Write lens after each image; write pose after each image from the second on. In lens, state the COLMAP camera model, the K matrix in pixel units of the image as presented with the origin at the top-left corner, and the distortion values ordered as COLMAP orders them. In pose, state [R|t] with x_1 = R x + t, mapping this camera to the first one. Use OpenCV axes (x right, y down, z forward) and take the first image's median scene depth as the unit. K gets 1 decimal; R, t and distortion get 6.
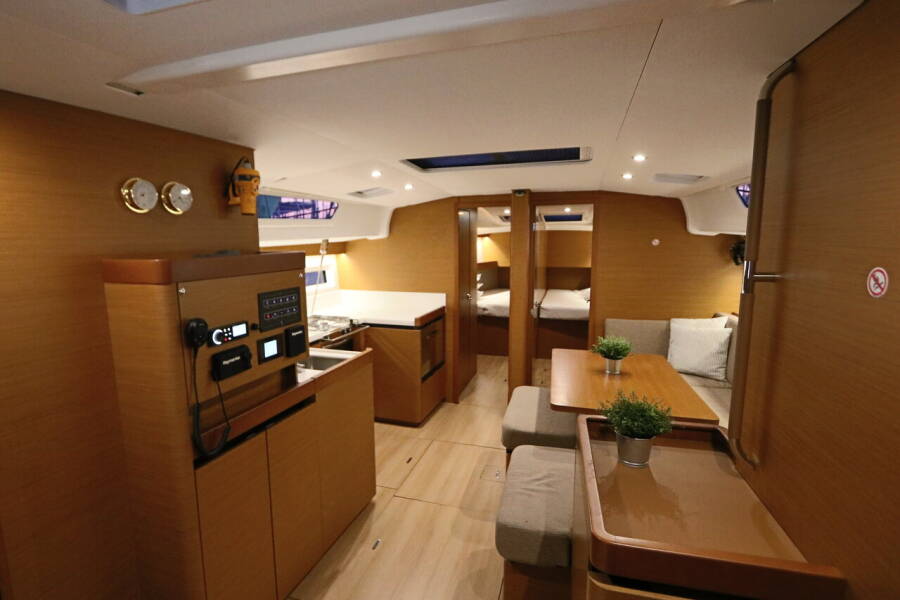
lens RADIAL K [[462.6, 0, 416.6], [0, 462.6, 304.0], [0, 0, 1]] dist [-0.016403, -0.010817]
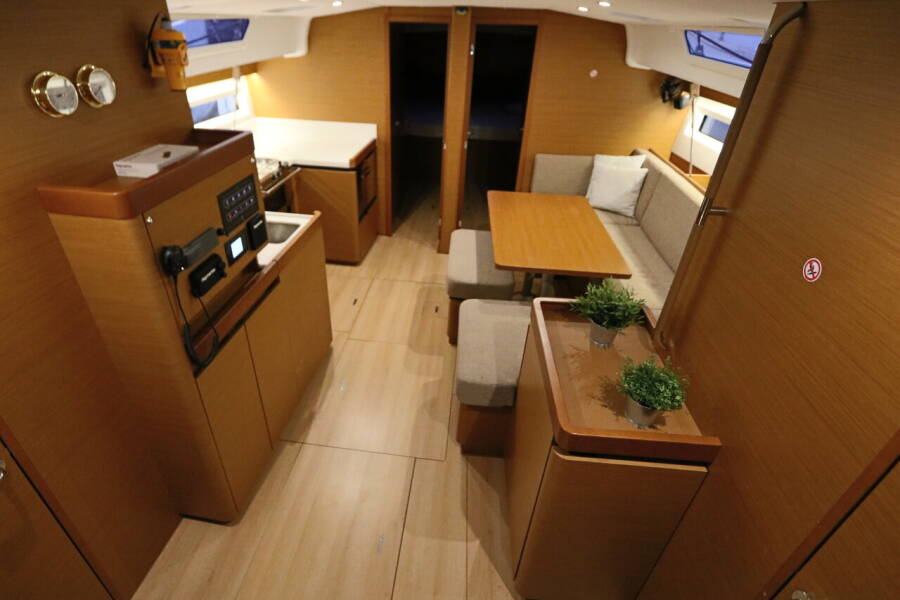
lens RADIAL K [[462.6, 0, 416.6], [0, 462.6, 304.0], [0, 0, 1]] dist [-0.016403, -0.010817]
pose [[0.980329, -0.077974, 0.181314, -0.104191], [-0.005686, 0.907114, 0.420848, -0.163957], [-0.197287, -0.413600, 0.888827, 0.011982]]
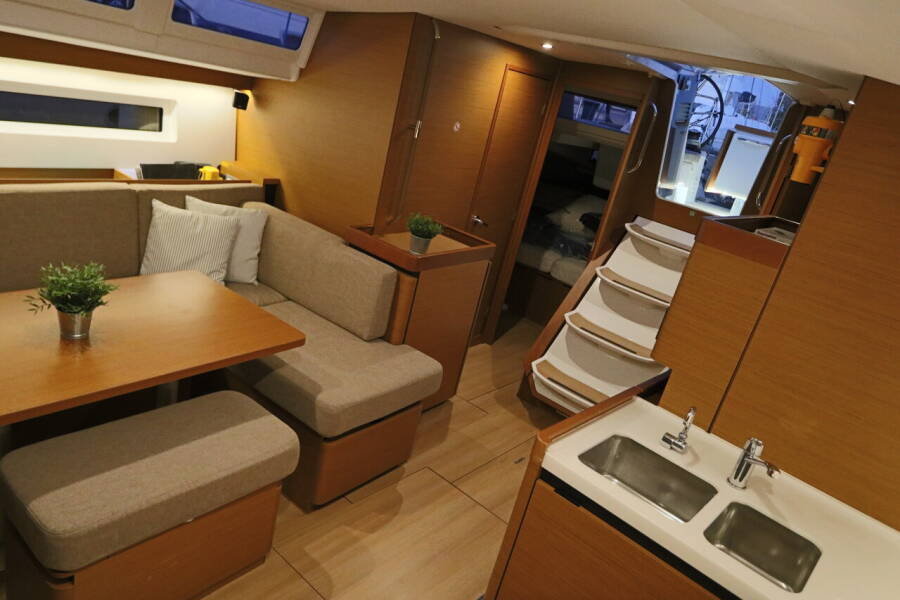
lens RADIAL K [[598.2, 0, 450.0], [0, 598.2, 300.0], [0, 0, 1]] dist [-0.000697, -0.000476]
pose [[-0.915038, -0.309665, 0.258481, -0.146149], [-0.167058, 0.874203, 0.455917, -0.305309], [-0.367146, 0.374000, -0.851662, 1.715646]]
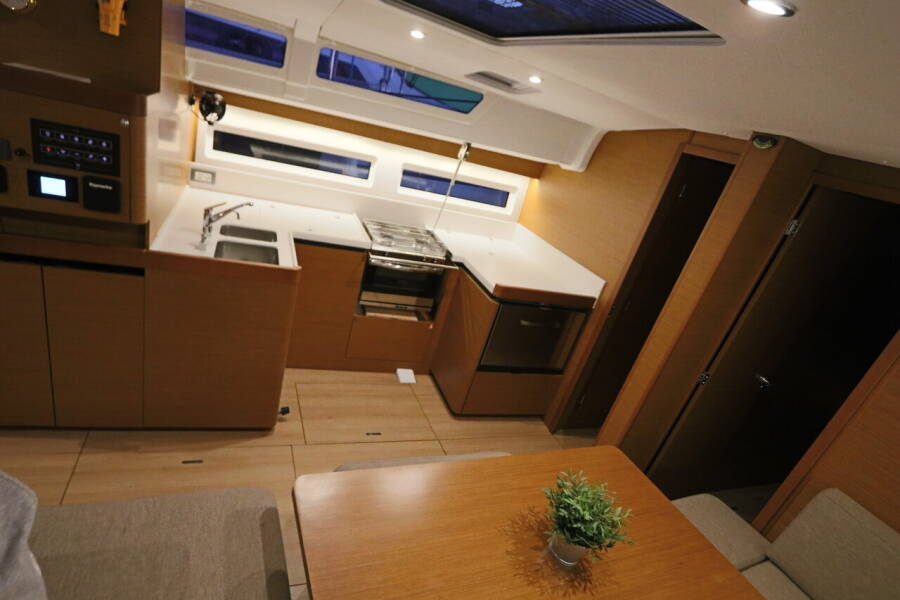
lens RADIAL K [[462.6, 0, 416.6], [0, 462.6, 304.0], [0, 0, 1]] dist [-0.016403, -0.010817]
pose [[0.593613, 0.469302, -0.653742, 0.639508], [-0.358118, 0.881535, 0.307649, -0.183982], [0.720677, 0.051492, 0.691356, 0.722566]]
